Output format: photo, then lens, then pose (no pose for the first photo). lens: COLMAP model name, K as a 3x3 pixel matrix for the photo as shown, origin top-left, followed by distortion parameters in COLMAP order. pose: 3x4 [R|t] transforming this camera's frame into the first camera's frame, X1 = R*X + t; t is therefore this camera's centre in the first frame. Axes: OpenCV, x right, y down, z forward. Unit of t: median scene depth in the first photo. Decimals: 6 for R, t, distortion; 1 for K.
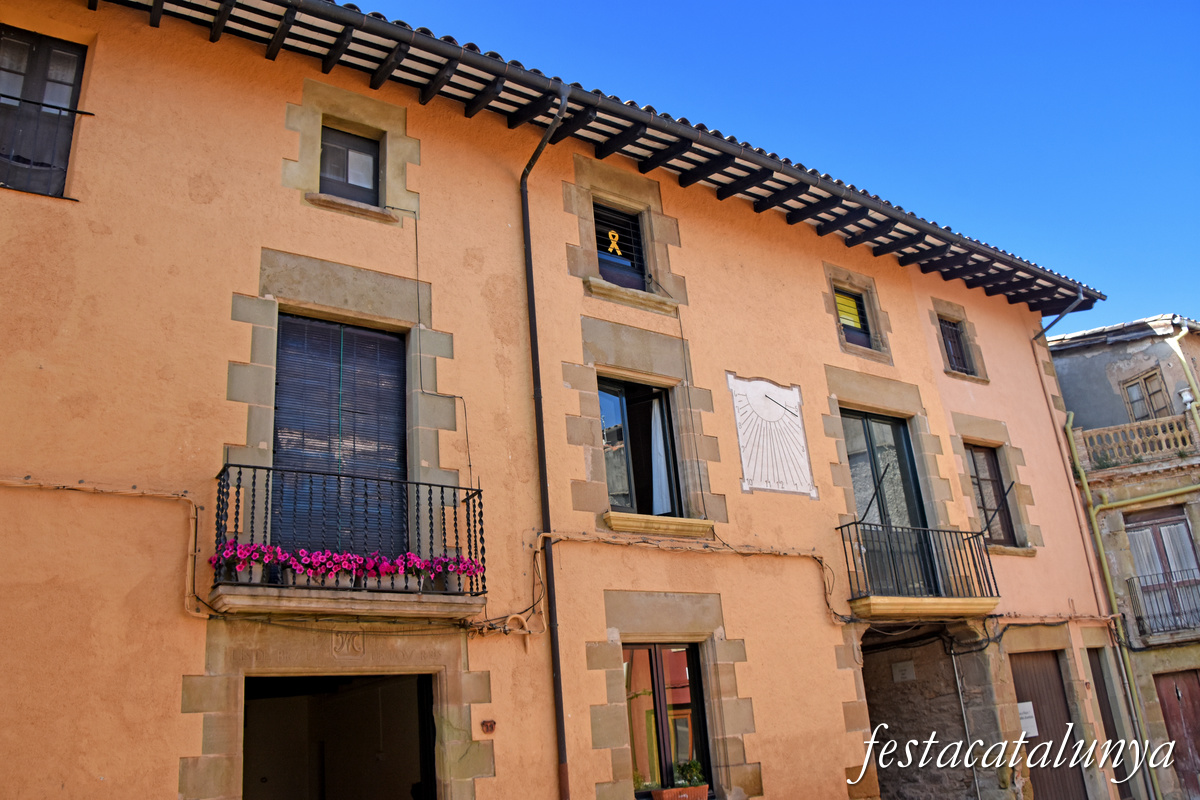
lens RADIAL K [[932.0, 0, 603.6], [0, 932.0, 401.4], [0, 0, 1]] dist [-0.142472, 0.068003]
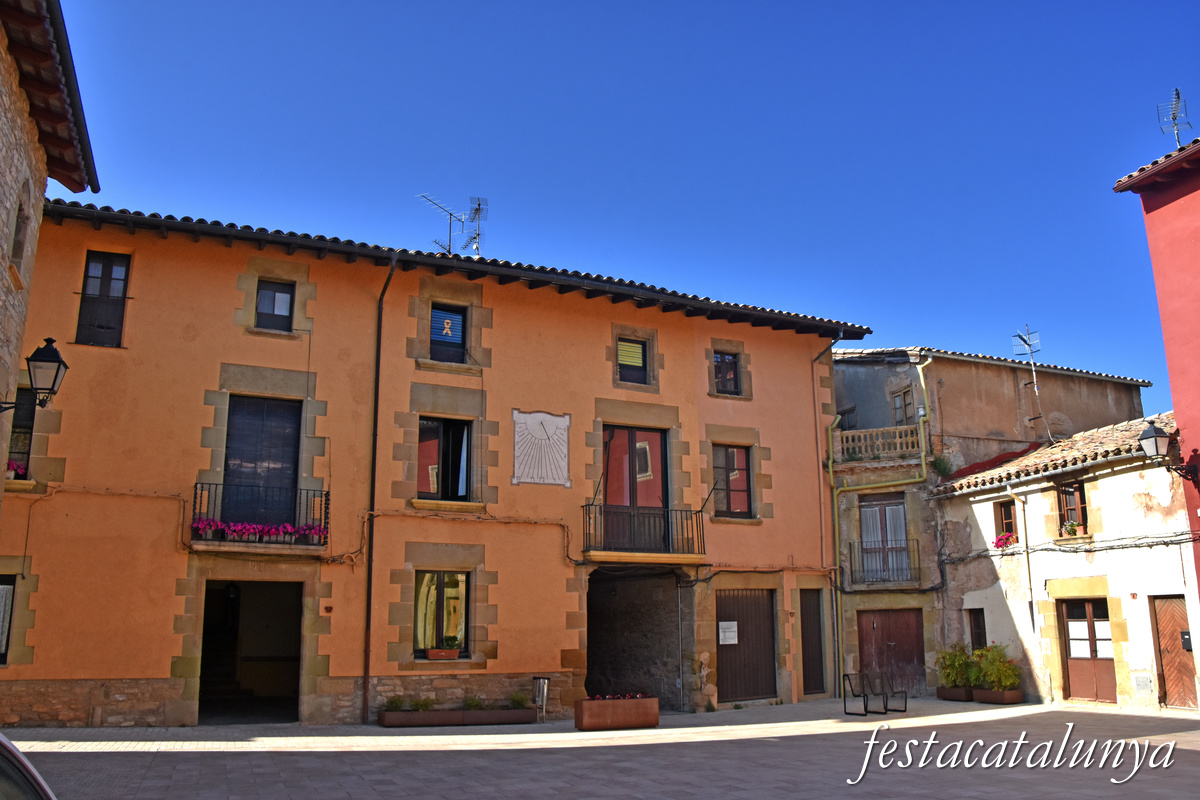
lens RADIAL K [[929.1, 0, 587.5], [0, 929.1, 399.4], [0, 0, 1]] dist [-0.132355, 0.044608]
pose [[0.989654, 0.043264, -0.136799, 0.565913], [-0.025229, 0.991072, 0.130919, -0.310643], [0.141242, -0.126113, 0.981909, -0.681695]]
